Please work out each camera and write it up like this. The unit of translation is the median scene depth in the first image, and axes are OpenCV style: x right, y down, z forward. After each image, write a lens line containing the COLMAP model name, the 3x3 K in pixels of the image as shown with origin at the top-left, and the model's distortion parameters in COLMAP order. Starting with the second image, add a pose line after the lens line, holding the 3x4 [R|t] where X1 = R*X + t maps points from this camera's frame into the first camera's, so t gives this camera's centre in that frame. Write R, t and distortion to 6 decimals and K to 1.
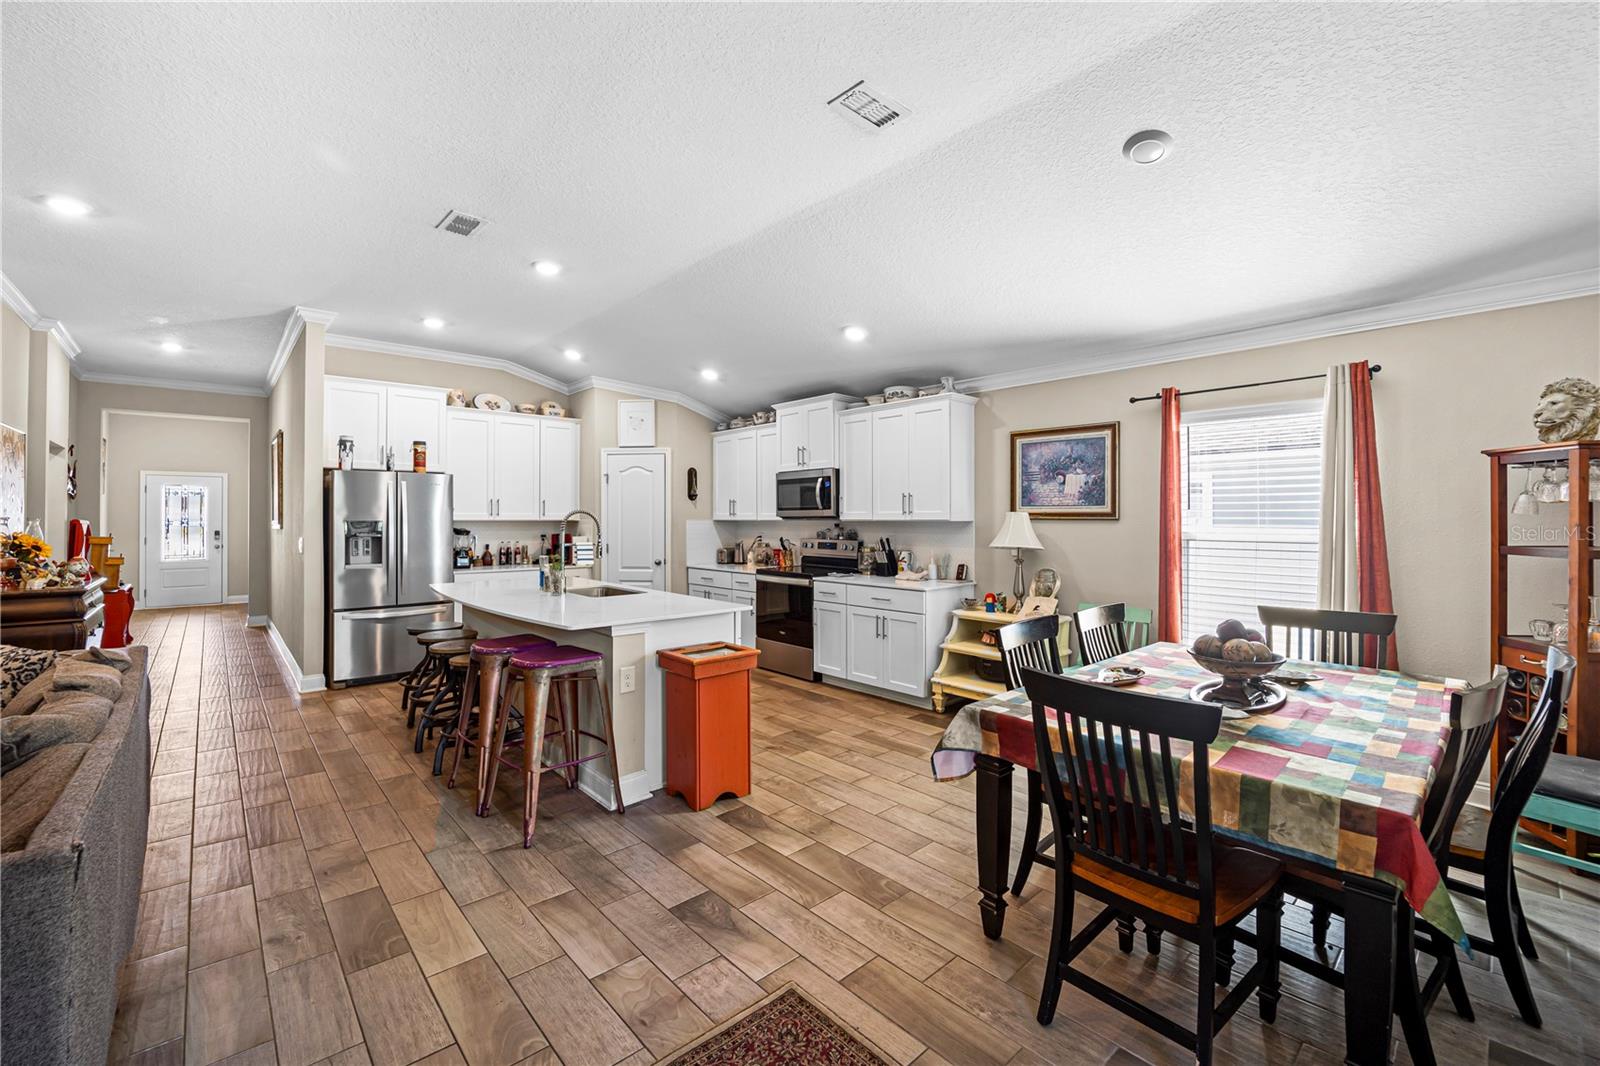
lens RADIAL K [[650.8, 0, 786.3], [0, 650.8, 525.2], [0, 0, 1]] dist [-0.002425, -0.004969]
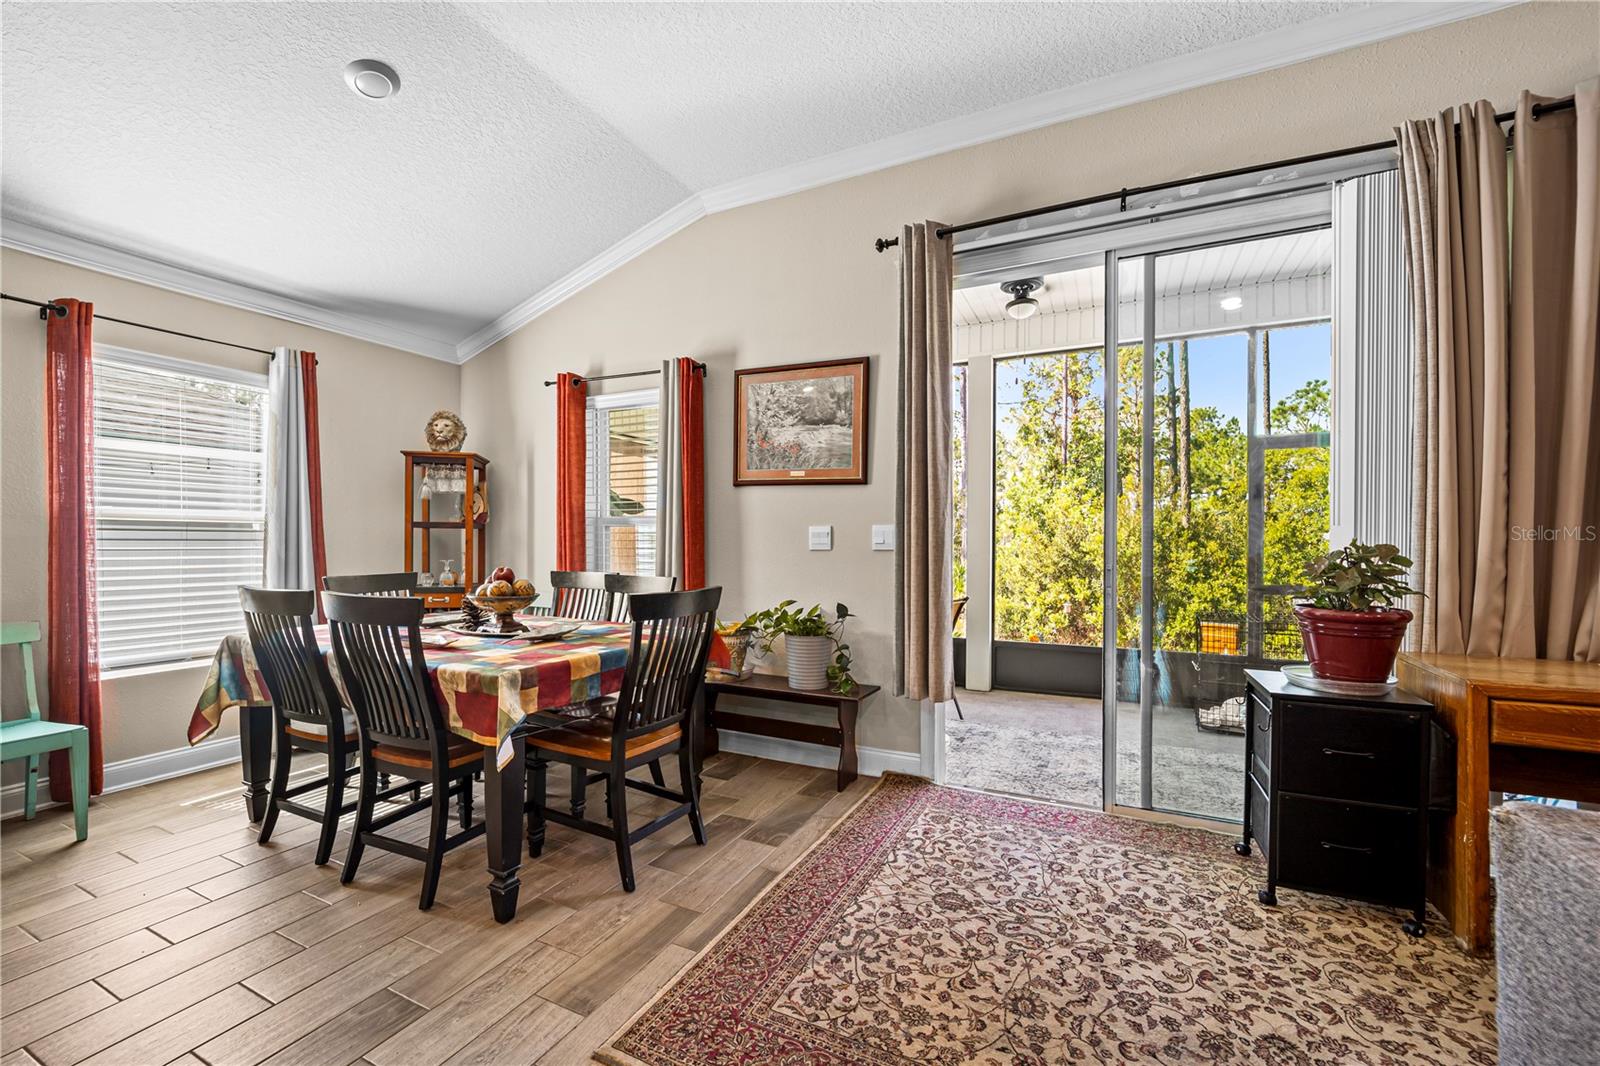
lens RADIAL K [[650.8, 0, 804.1], [0, 650.8, 545.5], [0, 0, 1]] dist [-0.002425, -0.004969]
pose [[-0.376558, -0.005874, 0.926375, -0.268673], [0.008043, 0.999921, 0.009609, 0.037485], [-0.926358, 0.011069, -0.376481, 0.365773]]
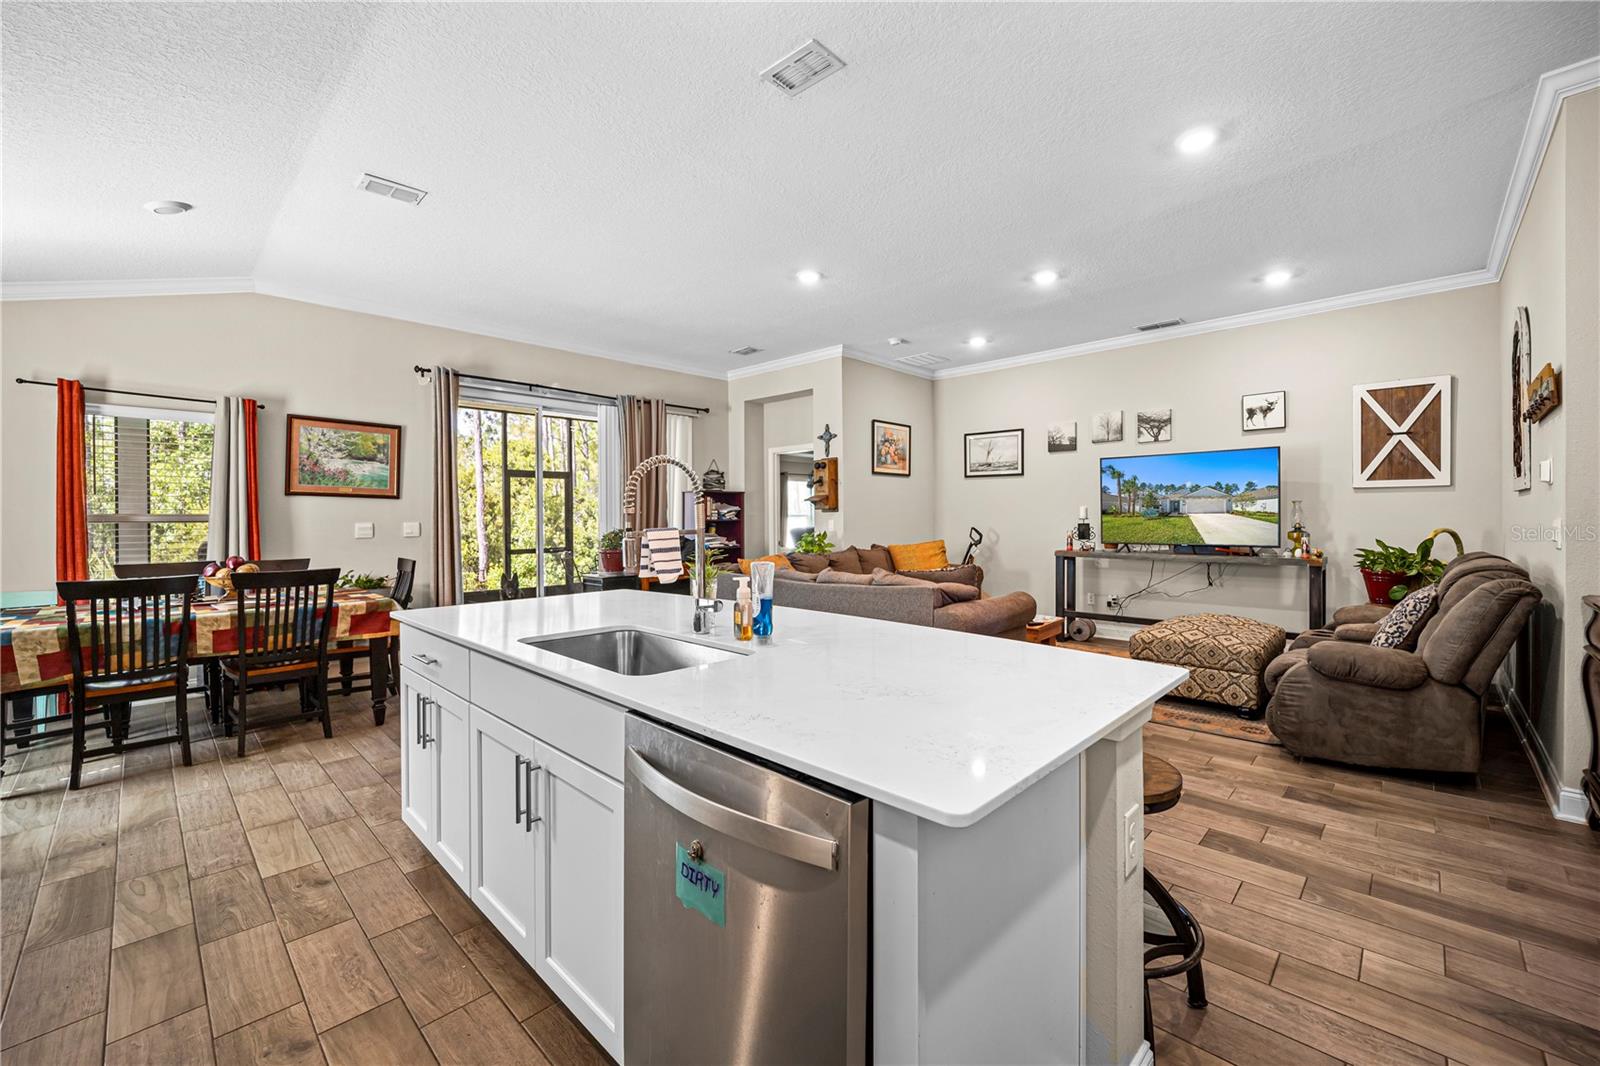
lens RADIAL K [[650.8, 0, 821.2], [0, 650.8, 519.4], [0, 0, 1]] dist [-0.002425, -0.004969]
pose [[-0.993478, 0.008170, -0.113734, -0.280633], [0.006567, 0.999874, 0.014460, 0.012140], [0.113838, 0.013619, -0.993406, 1.089747]]
